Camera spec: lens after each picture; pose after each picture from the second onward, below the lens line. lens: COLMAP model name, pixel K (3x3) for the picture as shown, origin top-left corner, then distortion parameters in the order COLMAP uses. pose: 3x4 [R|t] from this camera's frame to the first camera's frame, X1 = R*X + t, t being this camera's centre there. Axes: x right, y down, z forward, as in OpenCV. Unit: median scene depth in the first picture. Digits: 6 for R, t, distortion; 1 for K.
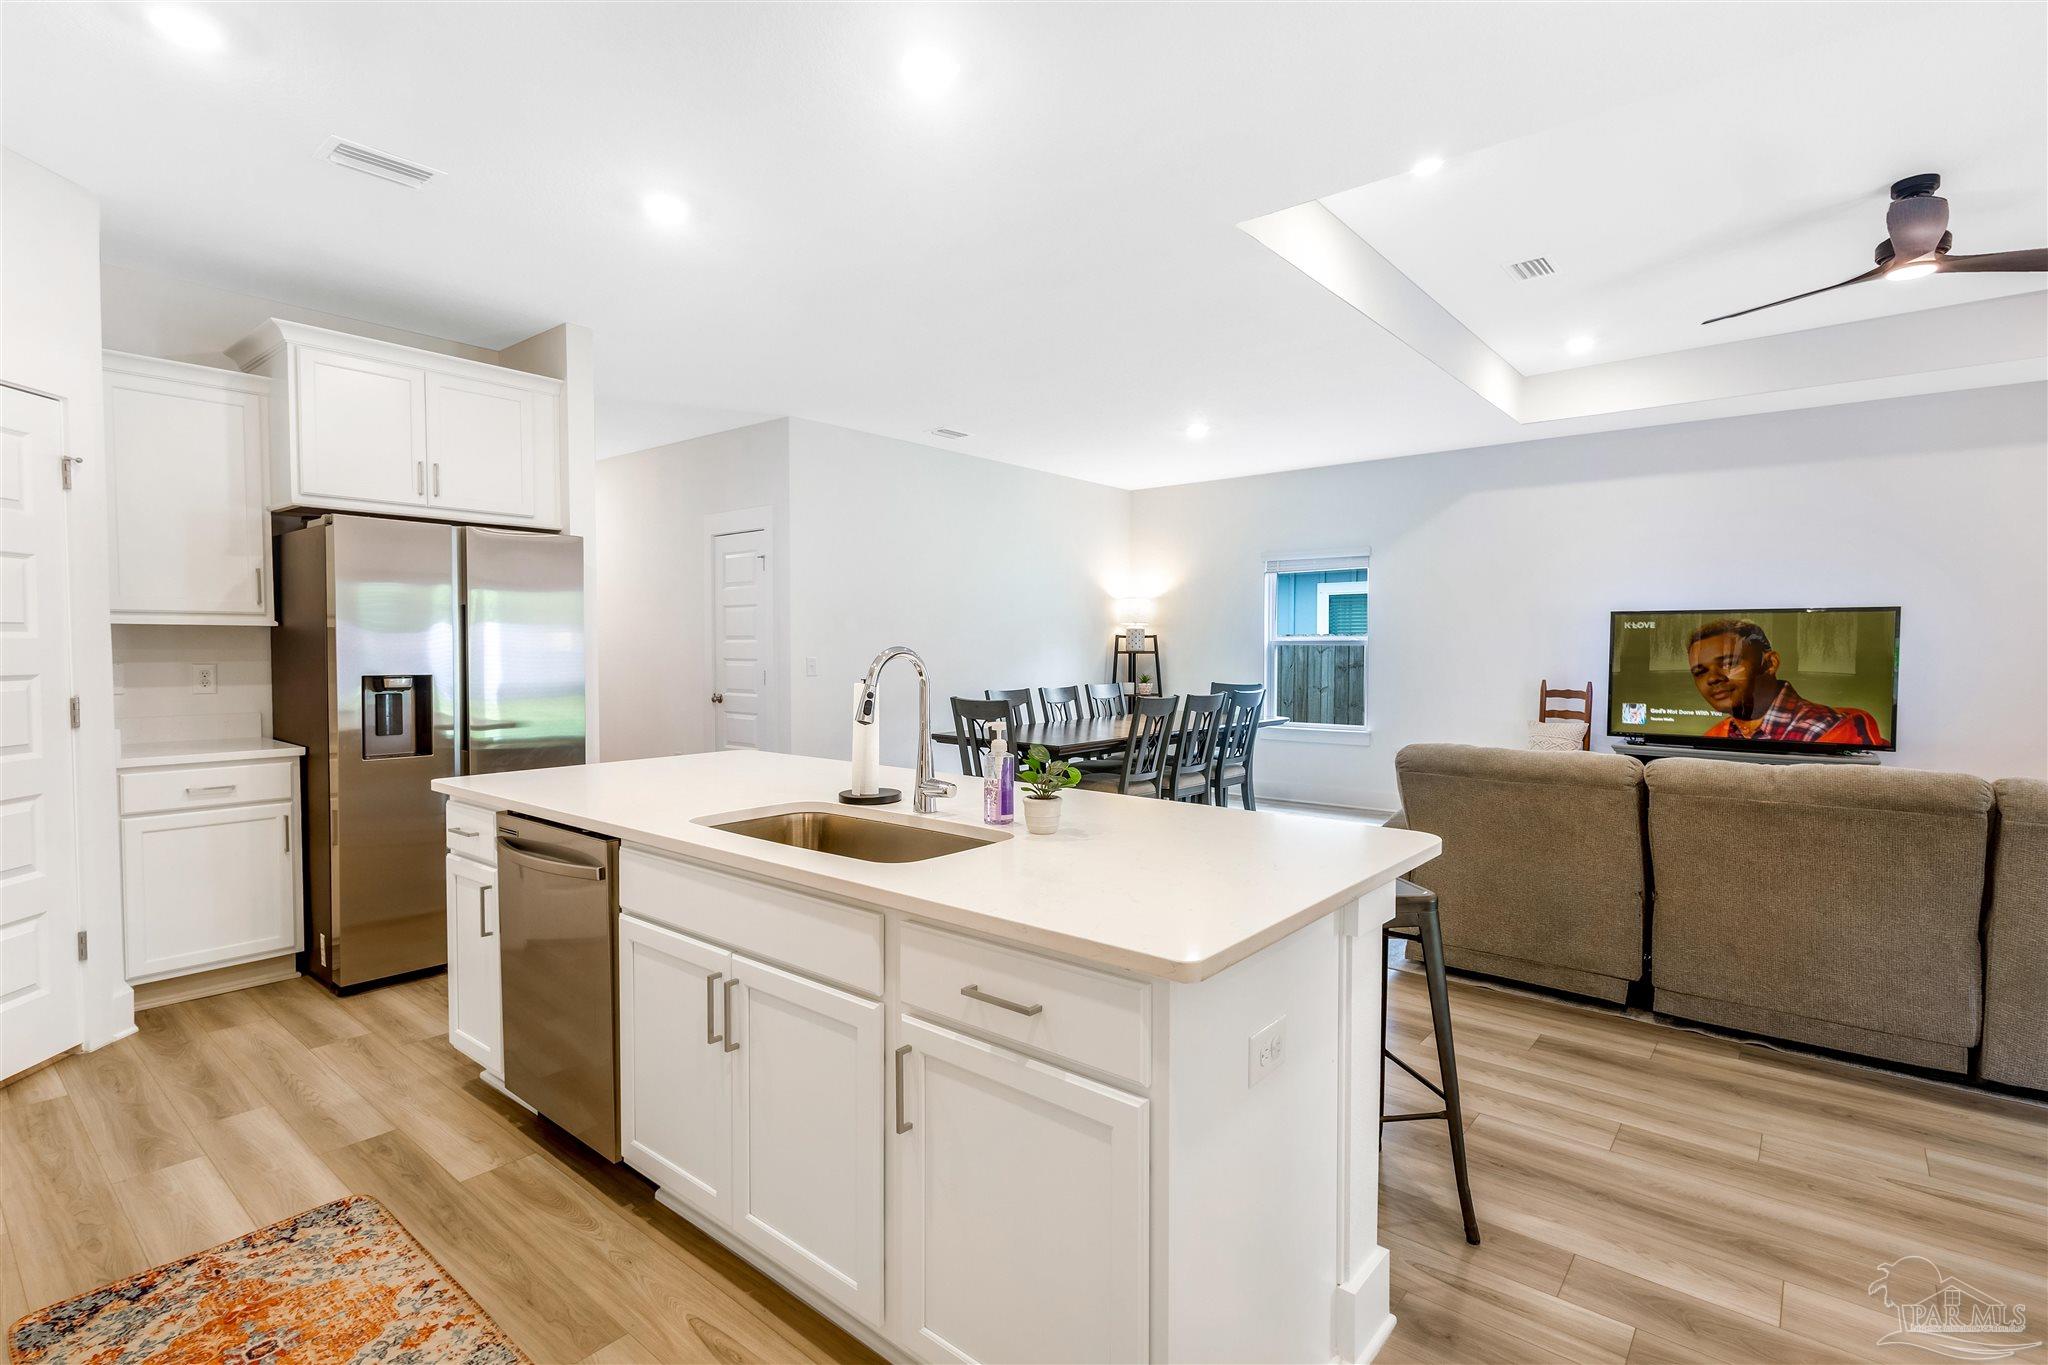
lens RADIAL K [[963.8, 0, 1024.0], [0, 963.8, 682.5], [0, 0, 1]] dist [0.009365, -0.000592]
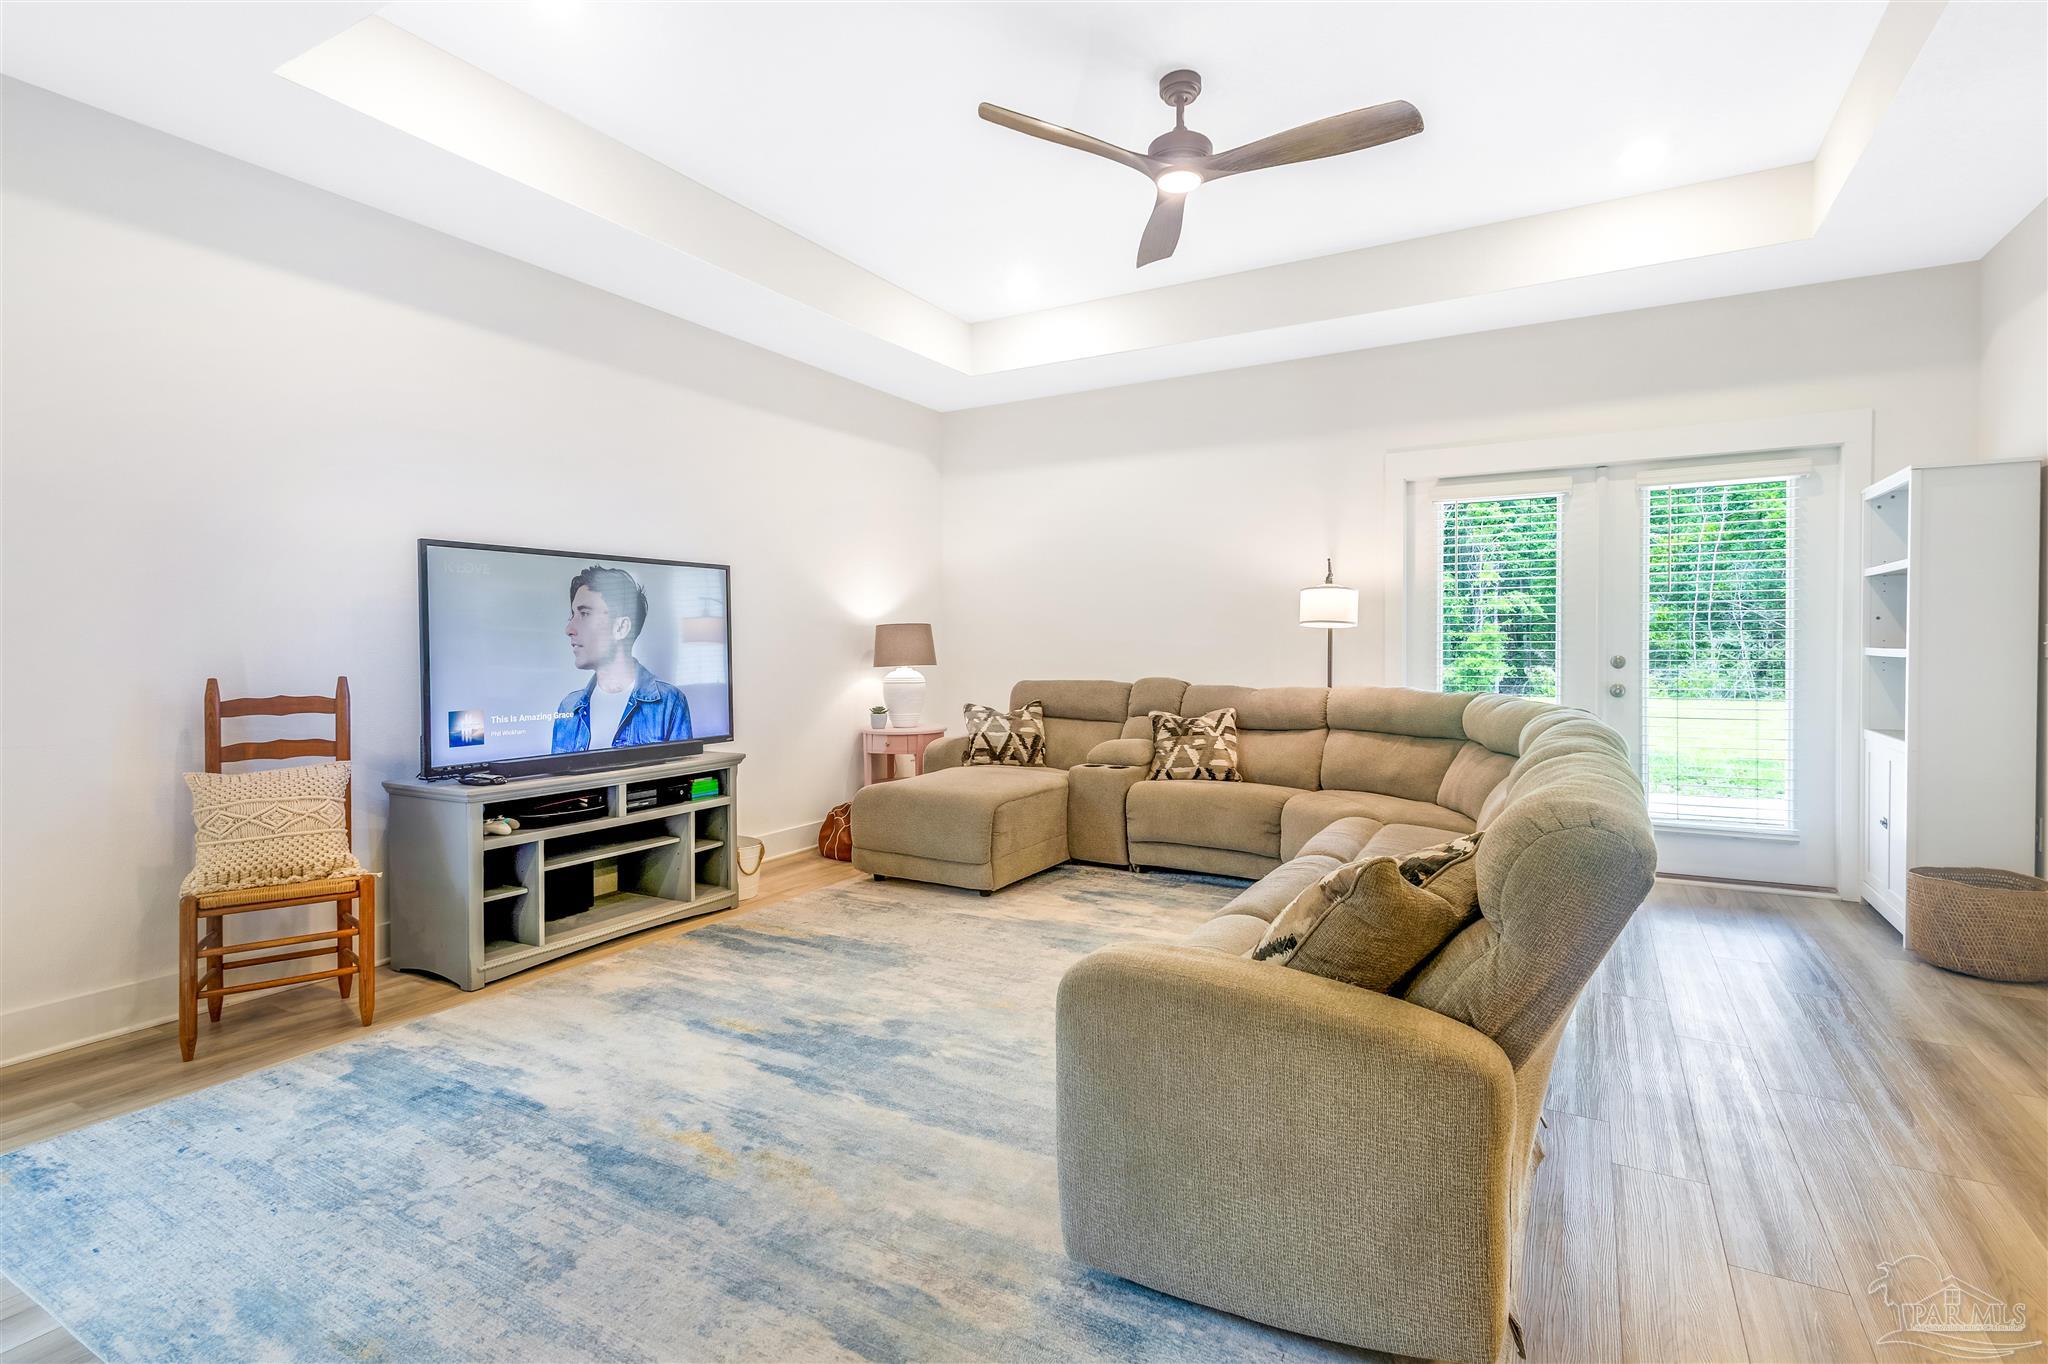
lens RADIAL K [[982.9, 0, 1024.0], [0, 982.9, 661.7], [0, 0, 1]] dist [0.008269, -0.000509]
pose [[-0.177652, -0.025030, 0.983775, 0.023547], [0.037883, 0.998762, 0.032252, -0.011209], [-0.983364, 0.042998, -0.176484, 0.718104]]
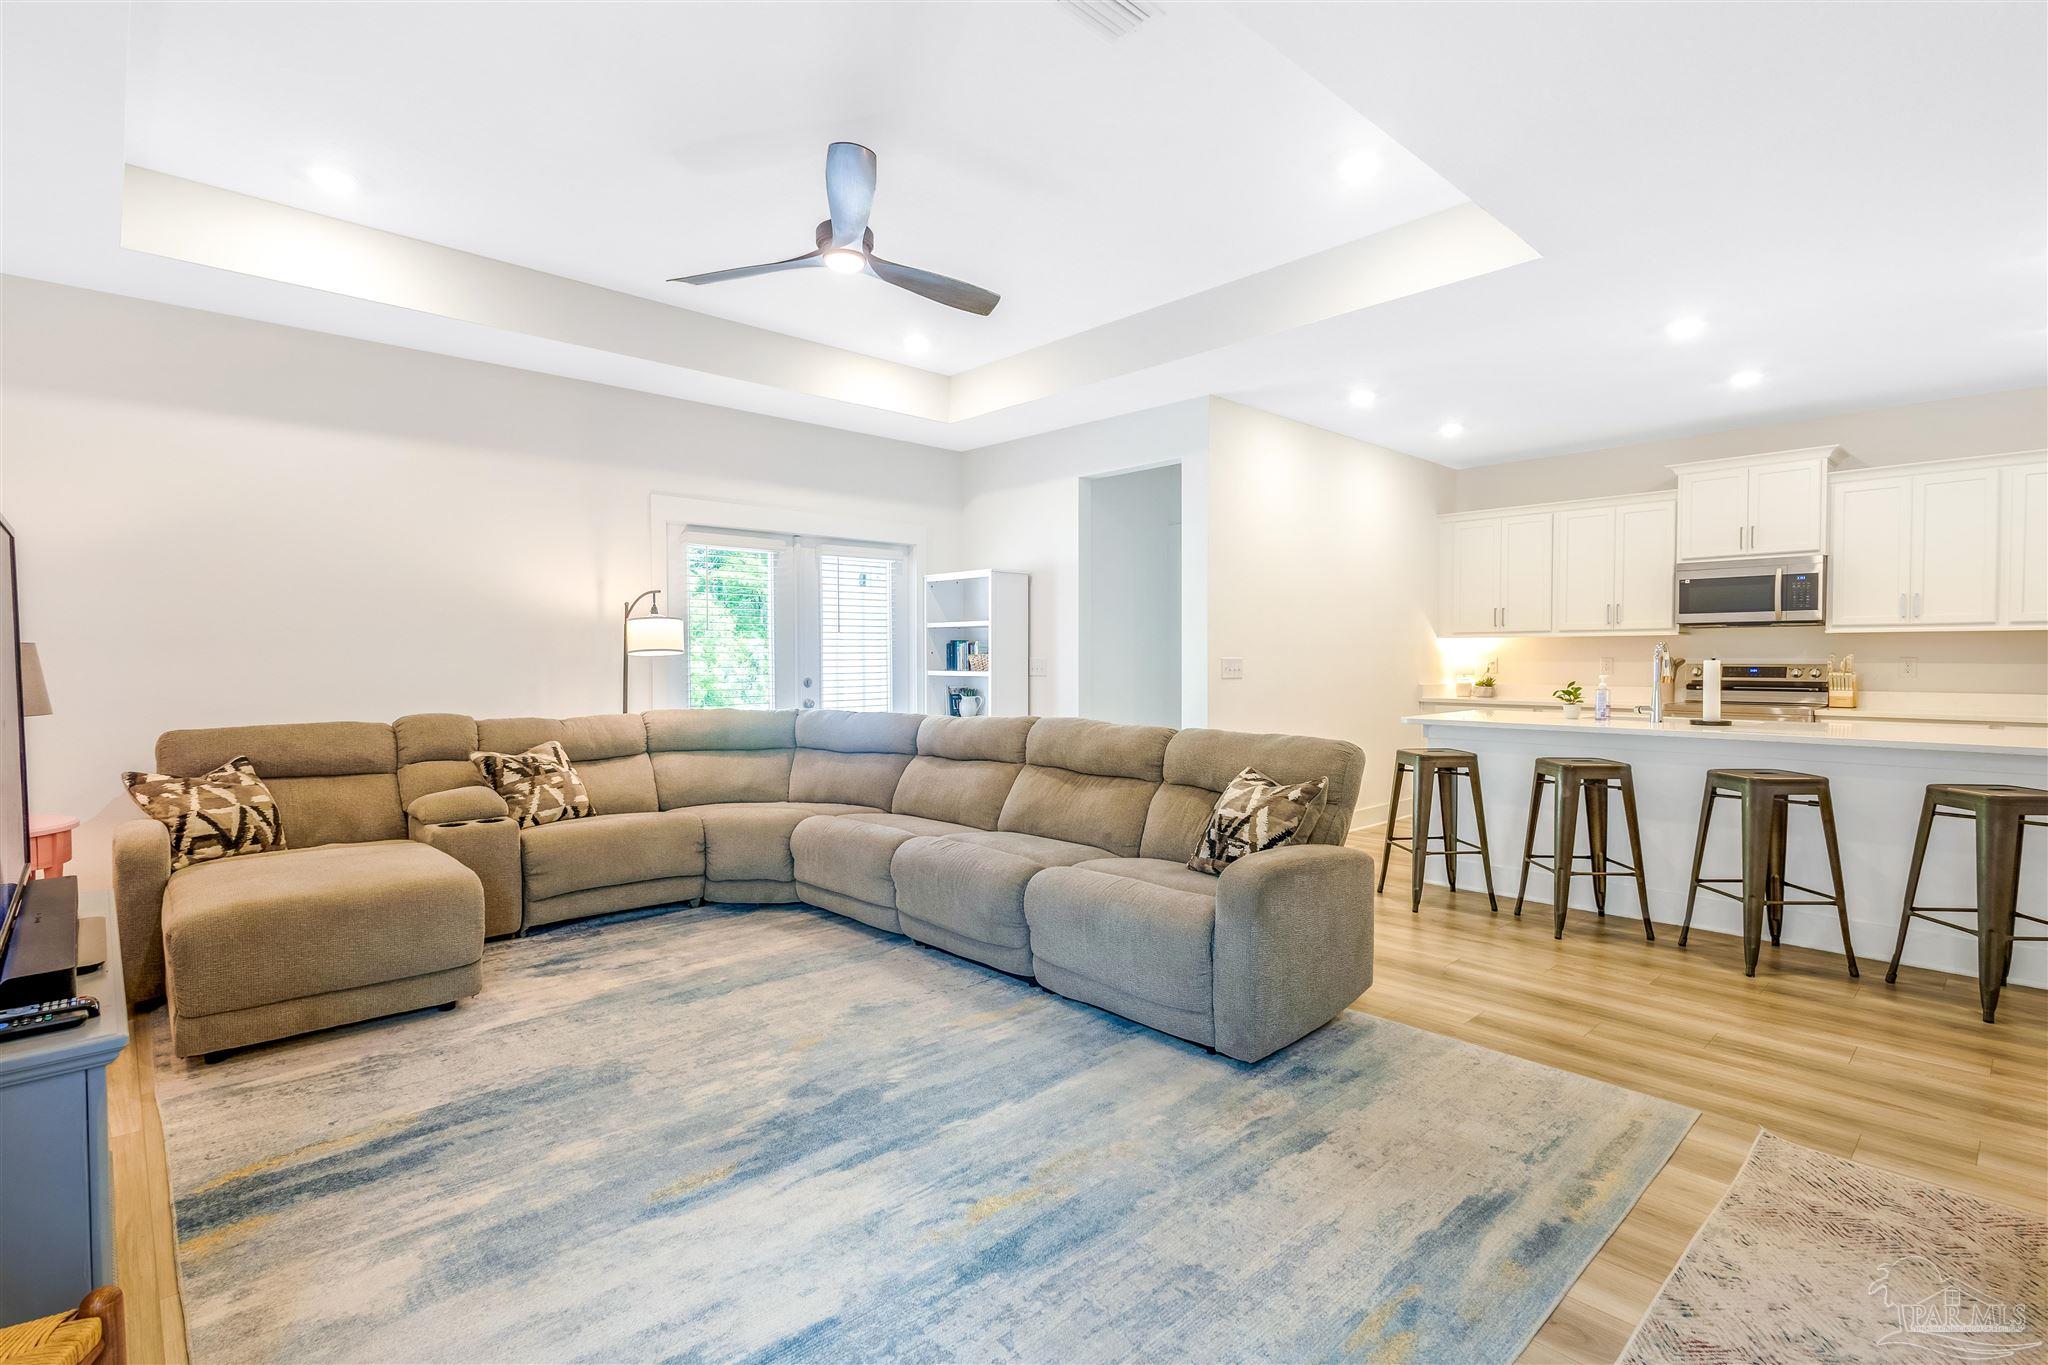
lens RADIAL K [[963.8, 0, 1024.0], [0, 963.8, 682.5], [0, 0, 1]] dist [0.009365, -0.000592]
pose [[-0.992920, -0.006902, 0.118583, 0.334430], [0.000456, 0.998082, 0.061909, -0.030442], [-0.118783, 0.061525, -0.991012, 1.086166]]
